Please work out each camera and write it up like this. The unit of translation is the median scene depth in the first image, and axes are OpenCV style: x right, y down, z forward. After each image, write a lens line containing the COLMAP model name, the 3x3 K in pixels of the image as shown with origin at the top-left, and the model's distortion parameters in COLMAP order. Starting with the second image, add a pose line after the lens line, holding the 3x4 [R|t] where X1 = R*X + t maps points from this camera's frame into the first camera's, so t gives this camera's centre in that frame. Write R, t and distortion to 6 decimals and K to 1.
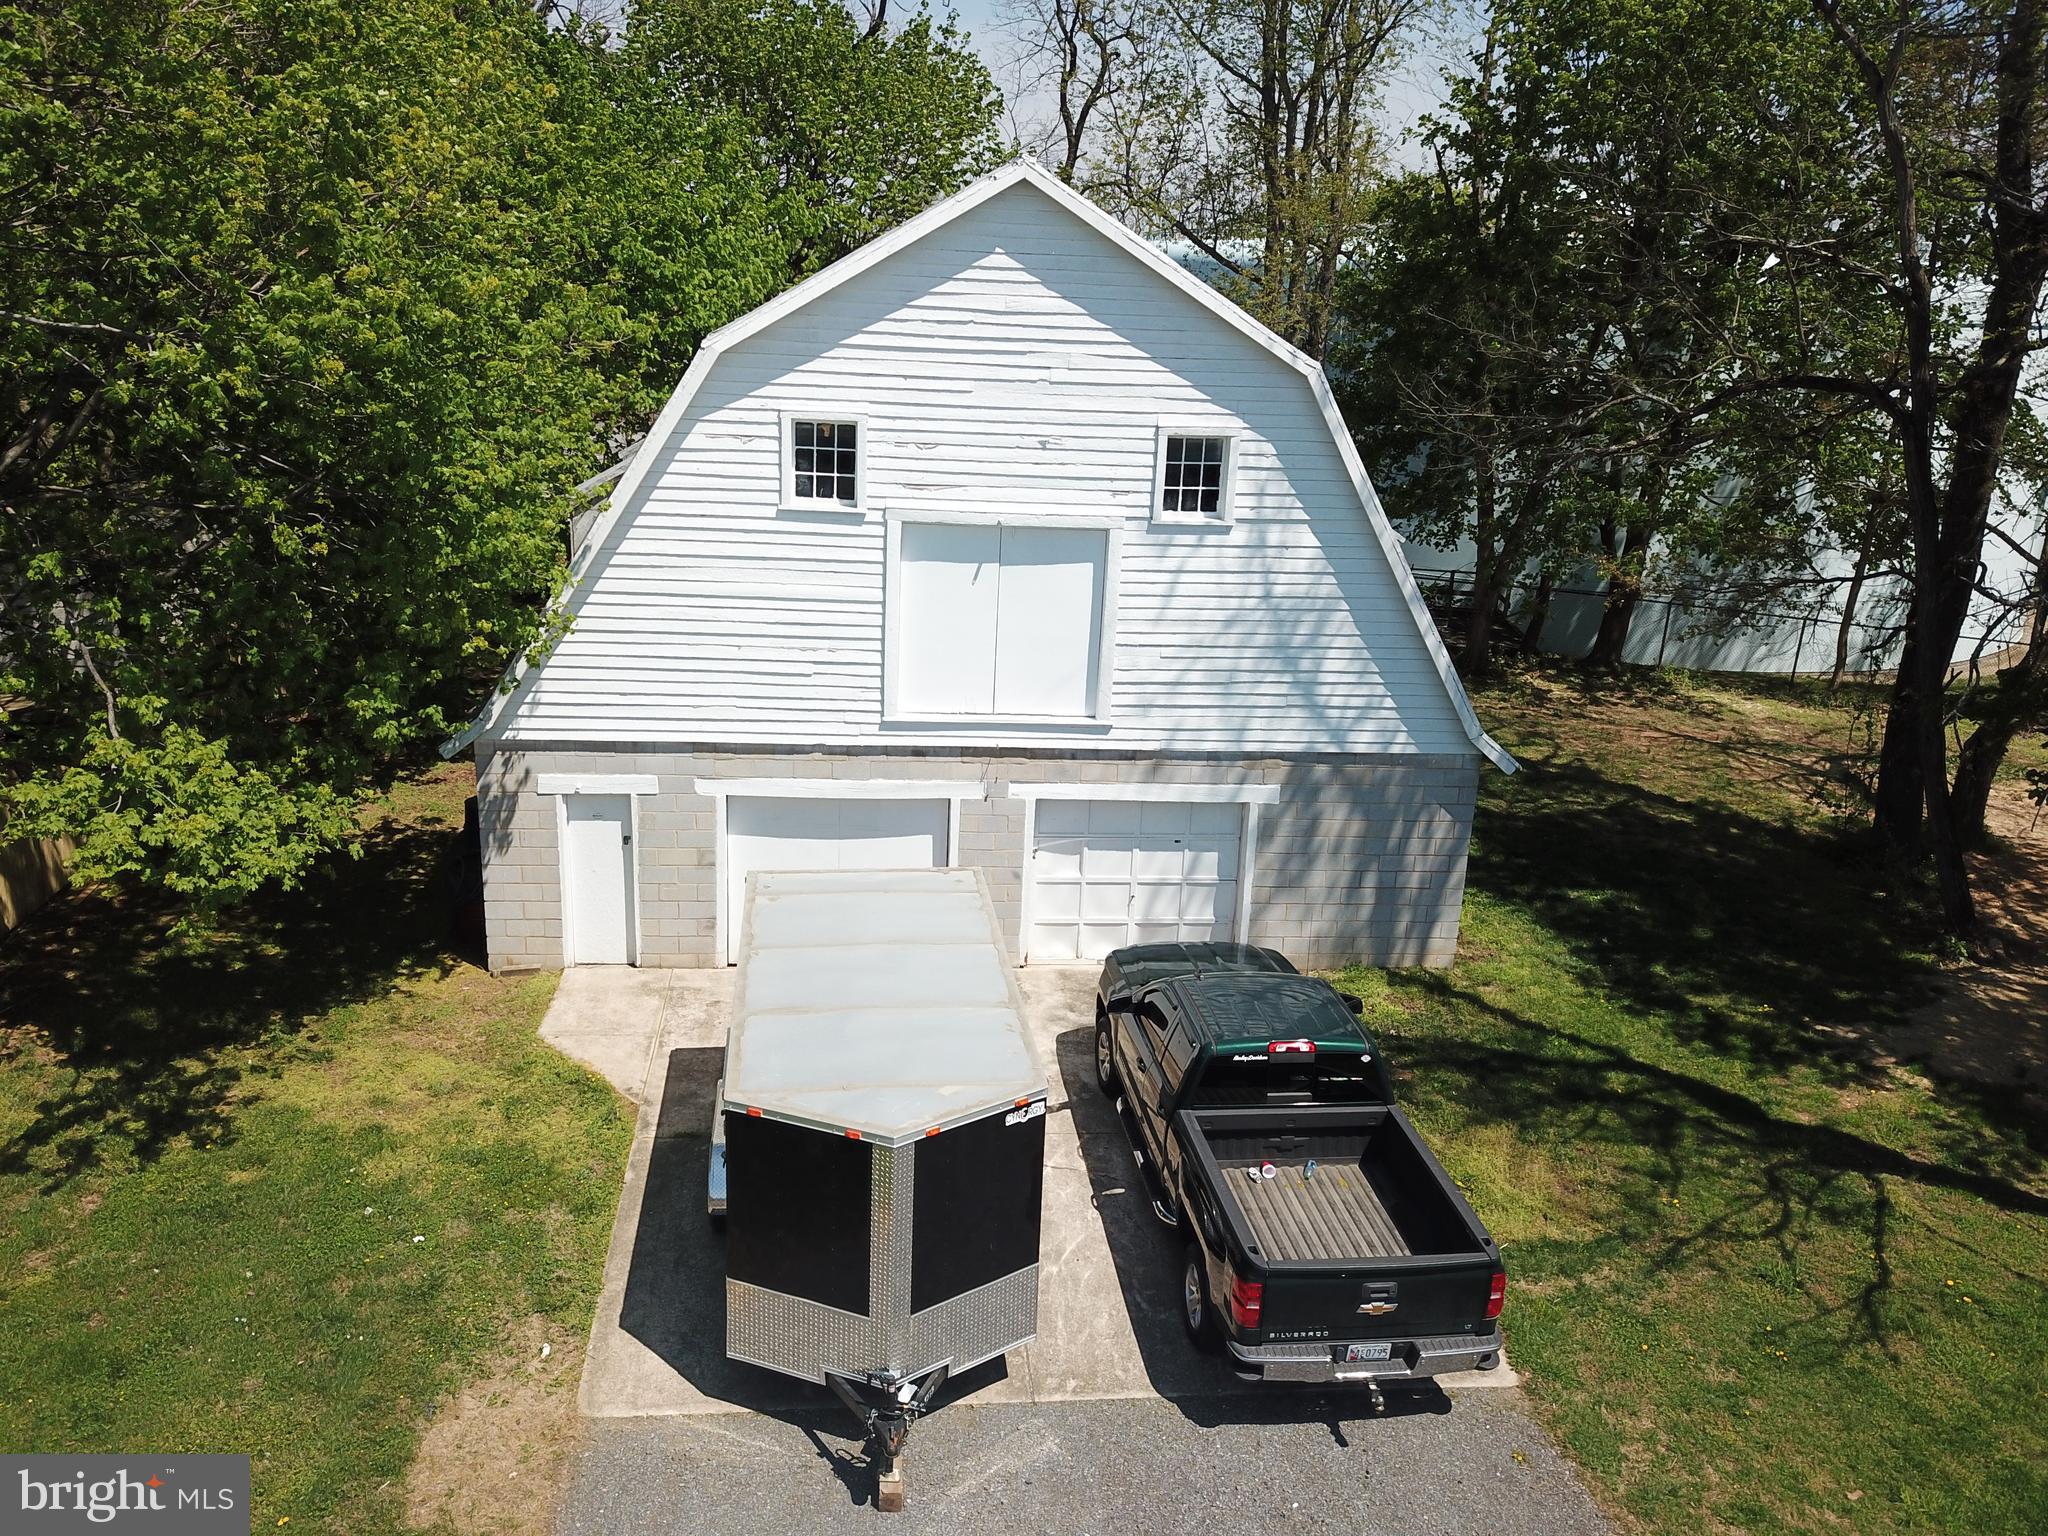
lens RADIAL K [[1567.3, 0, 1012.0], [0, 1567.3, 764.1], [0, 0, 1]] dist [0.022976, -0.026535]
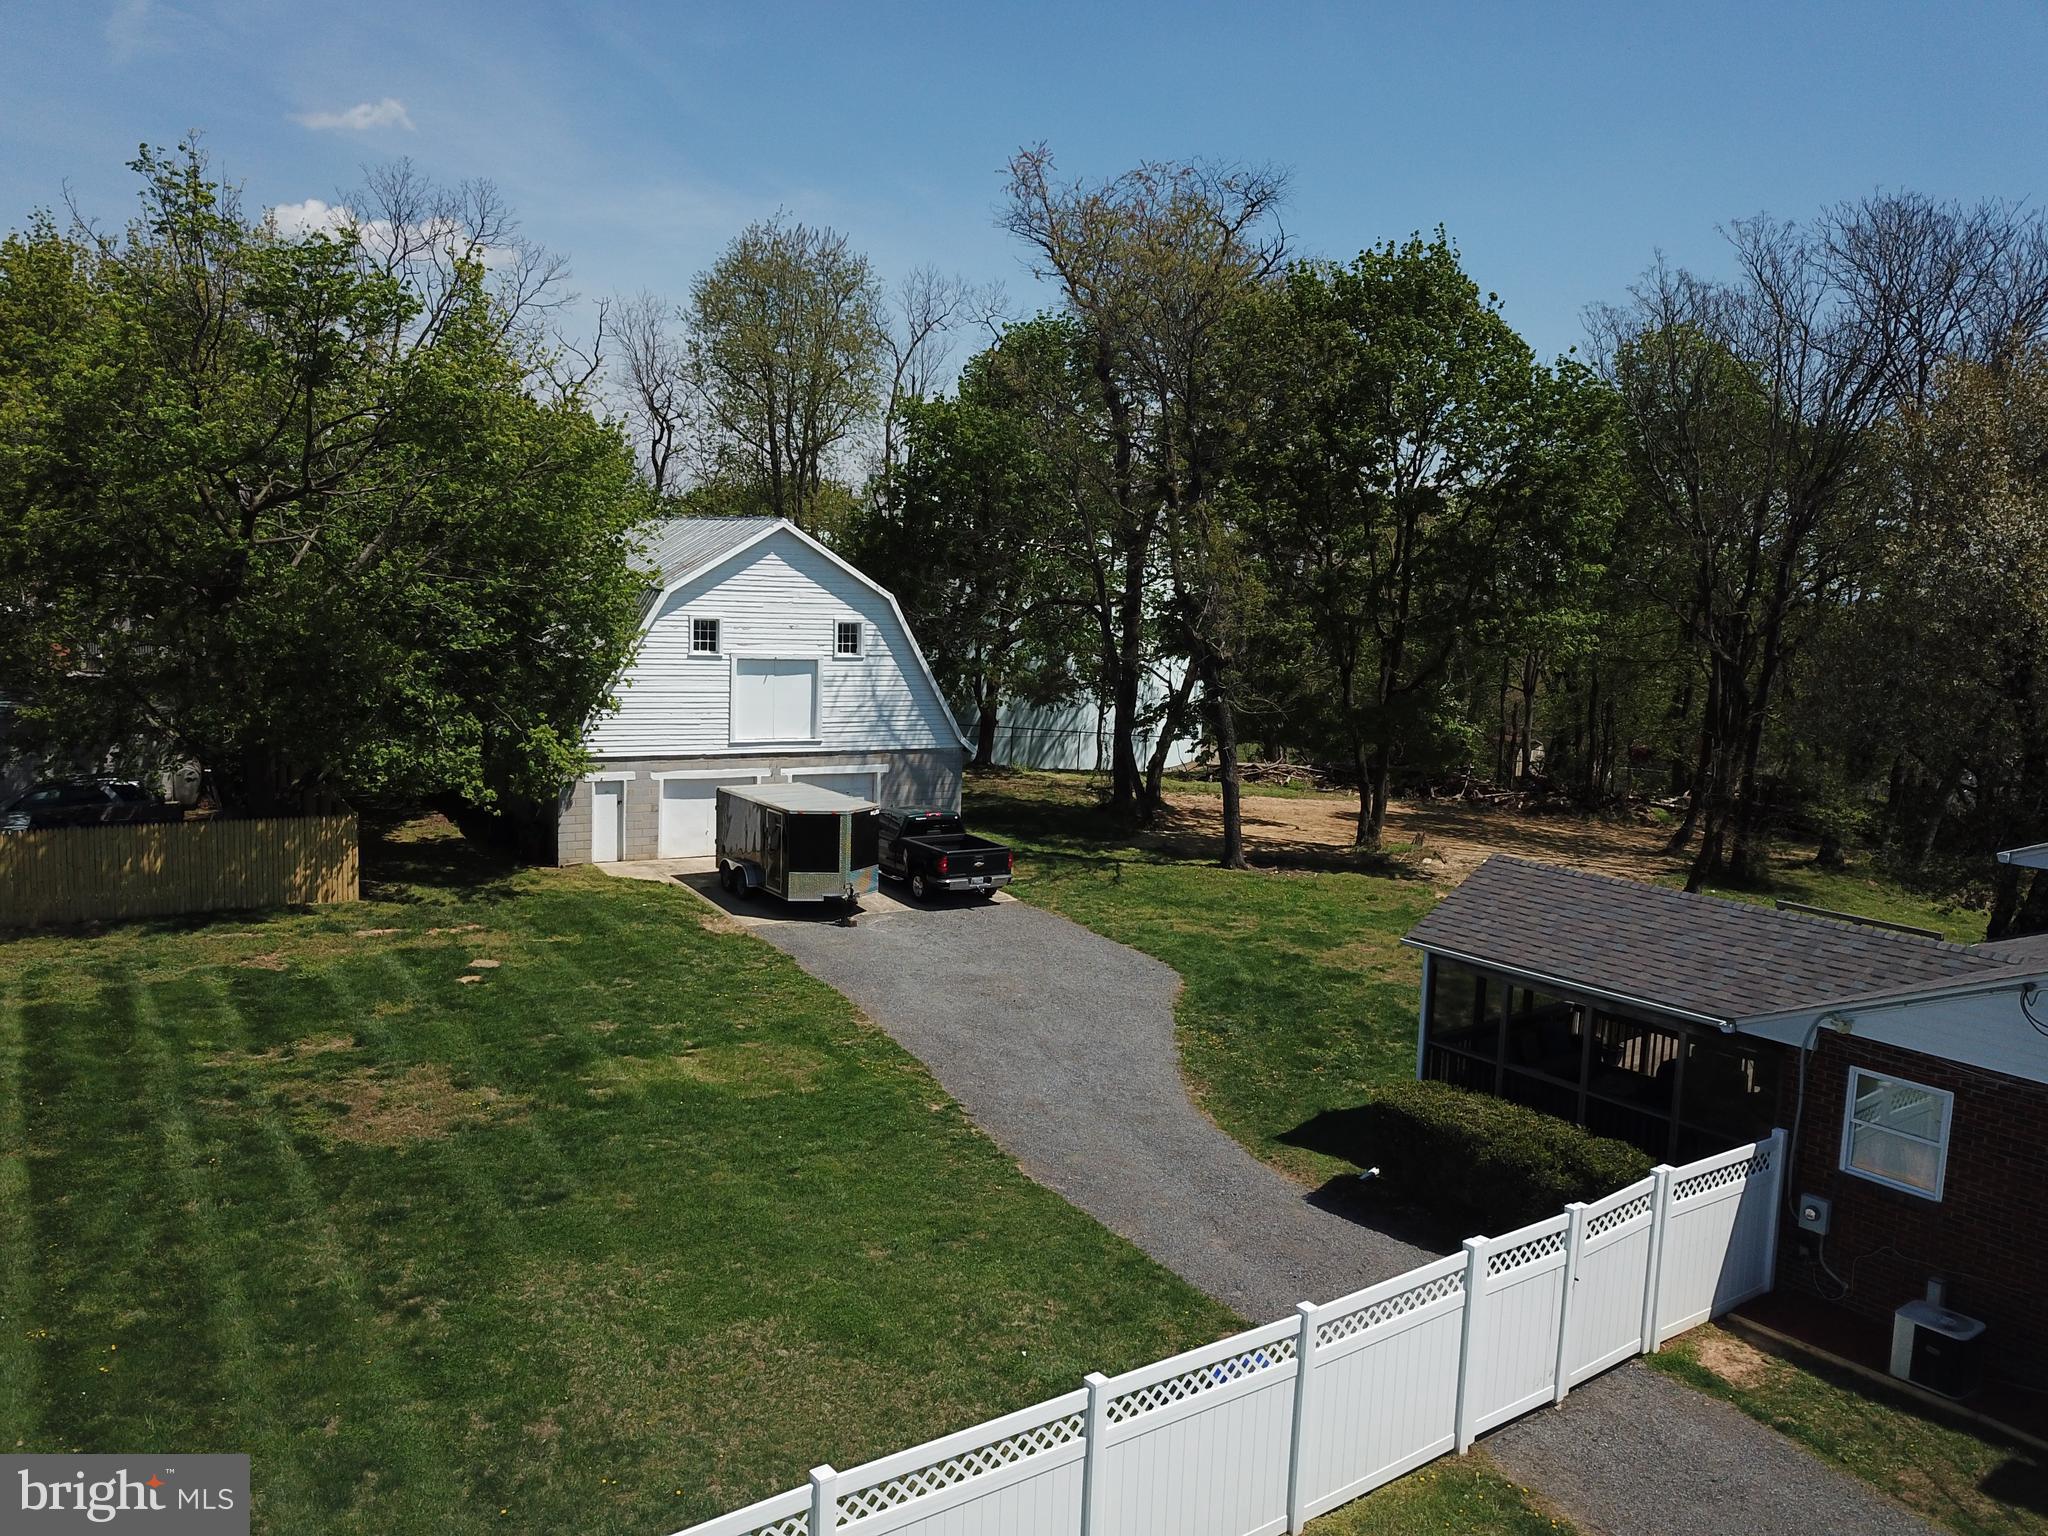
lens RADIAL K [[1567.3, 0, 1035.6], [0, 1567.3, 771.7], [0, 0, 1]] dist [0.022976, -0.026535]
pose [[0.906518, -0.059916, 0.417895, -0.659724], [0.122065, 0.984797, -0.123593, 0.366157], [-0.404136, 0.163050, 0.900049, -1.320348]]
